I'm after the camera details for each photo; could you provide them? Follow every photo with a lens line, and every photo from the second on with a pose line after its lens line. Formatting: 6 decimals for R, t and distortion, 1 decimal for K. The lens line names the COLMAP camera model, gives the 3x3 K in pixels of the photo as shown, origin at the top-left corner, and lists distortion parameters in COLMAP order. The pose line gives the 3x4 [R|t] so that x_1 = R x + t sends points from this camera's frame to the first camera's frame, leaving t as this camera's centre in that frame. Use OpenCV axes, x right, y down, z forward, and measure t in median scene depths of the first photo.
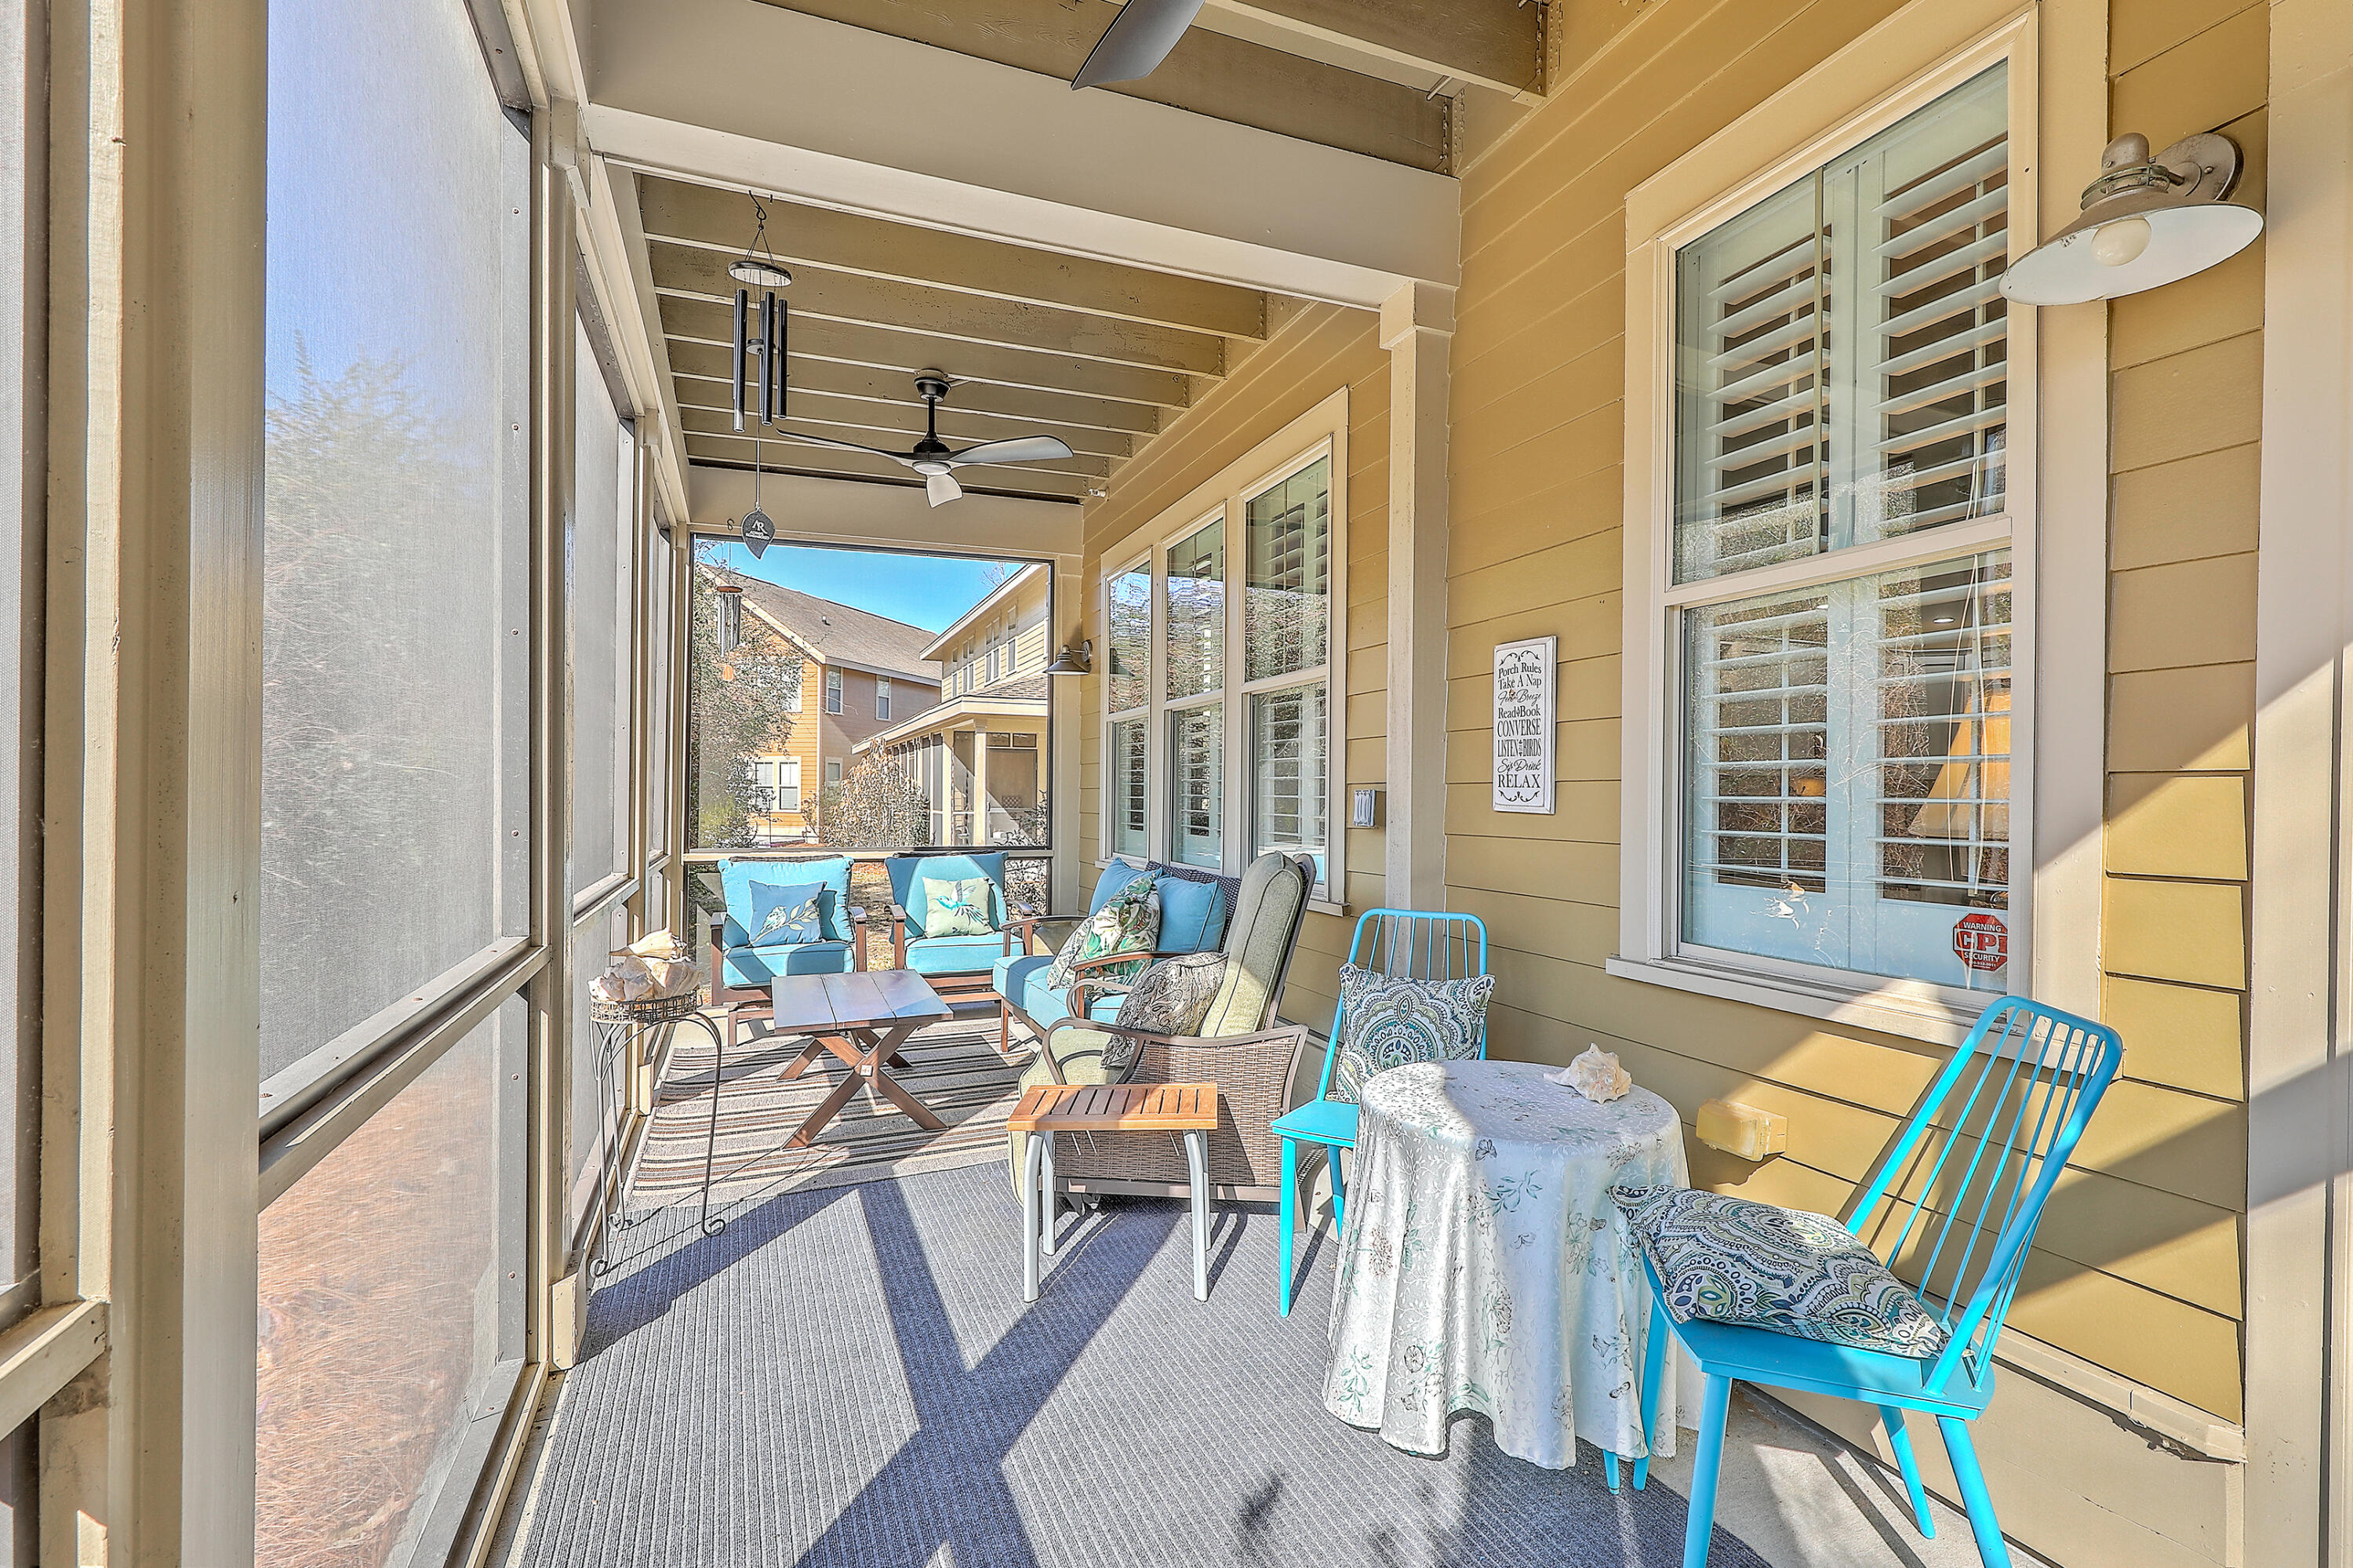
lens RADIAL K [[1060.1, 0, 1184.8], [0, 1060.1, 797.1], [0, 0, 1]] dist [0.000308, -0.000669]
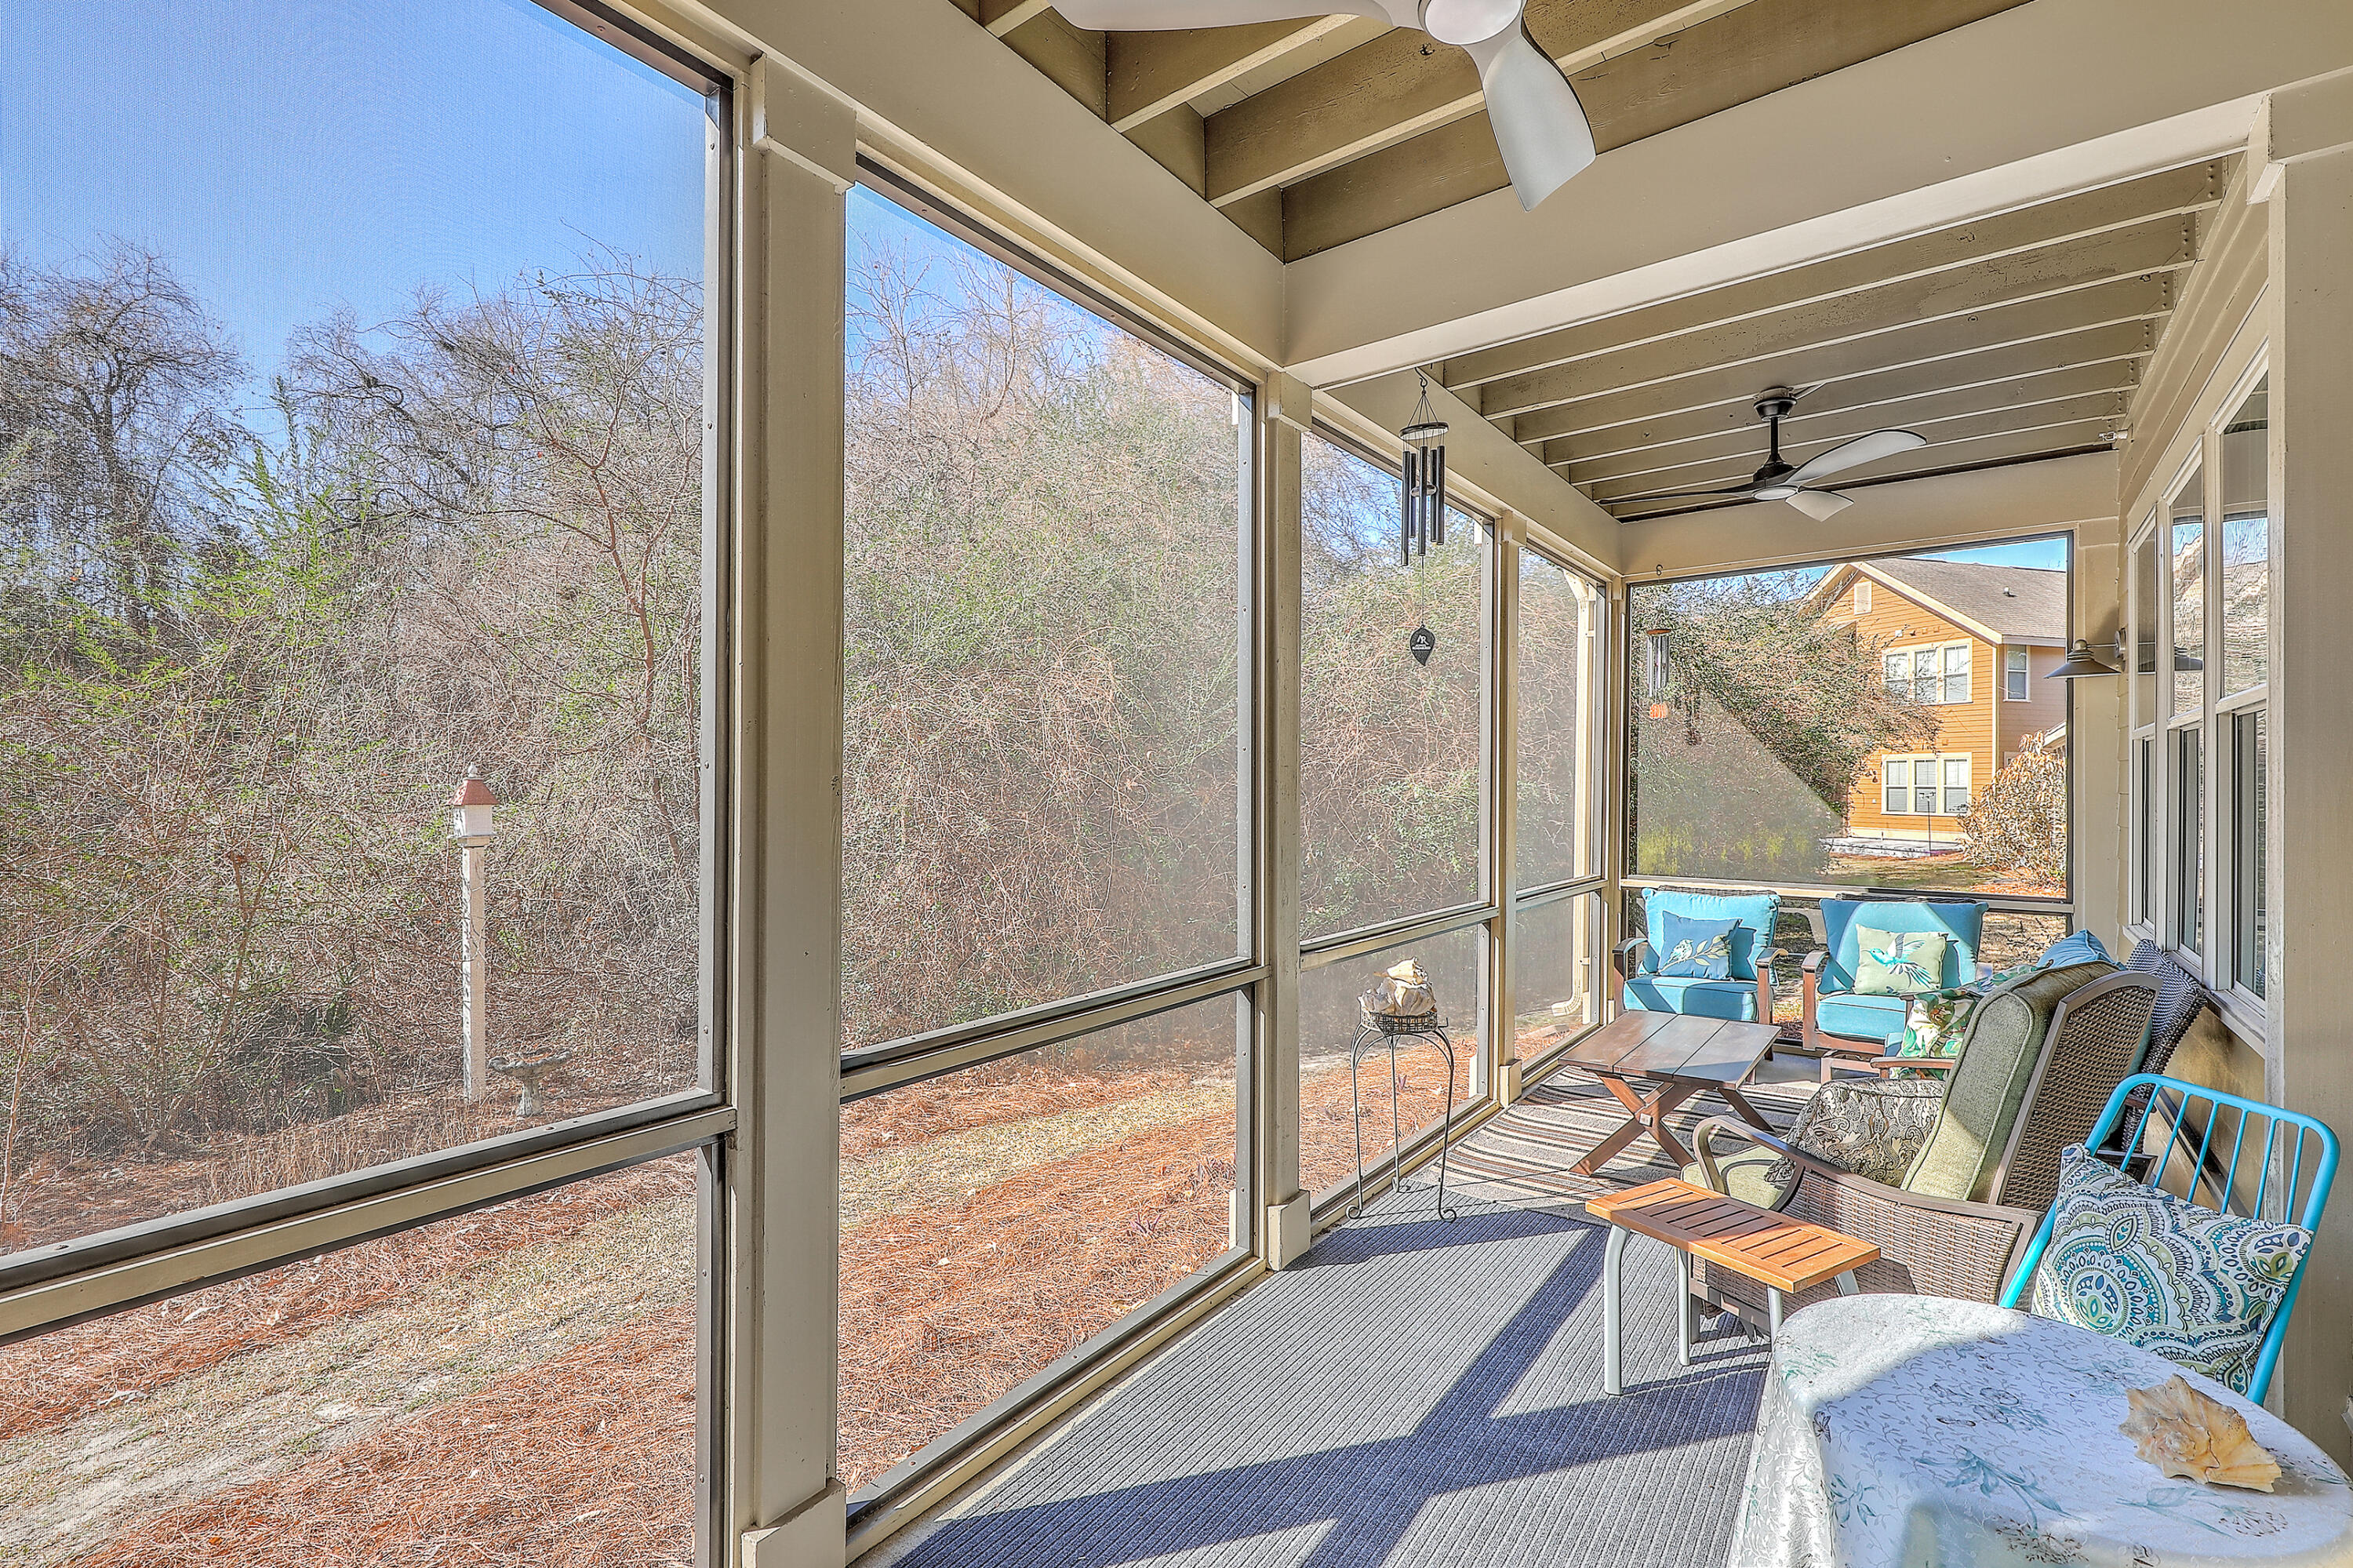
lens RADIAL K [[1060.1, 0, 1237.7], [0, 1060.1, 774.9], [0, 0, 1]] dist [0.000308, -0.000669]
pose [[0.536528, -0.008980, -0.843835, 0.349858], [-0.000993, 0.999936, -0.011273, -0.060669], [0.843882, 0.006886, 0.536484, 0.121504]]
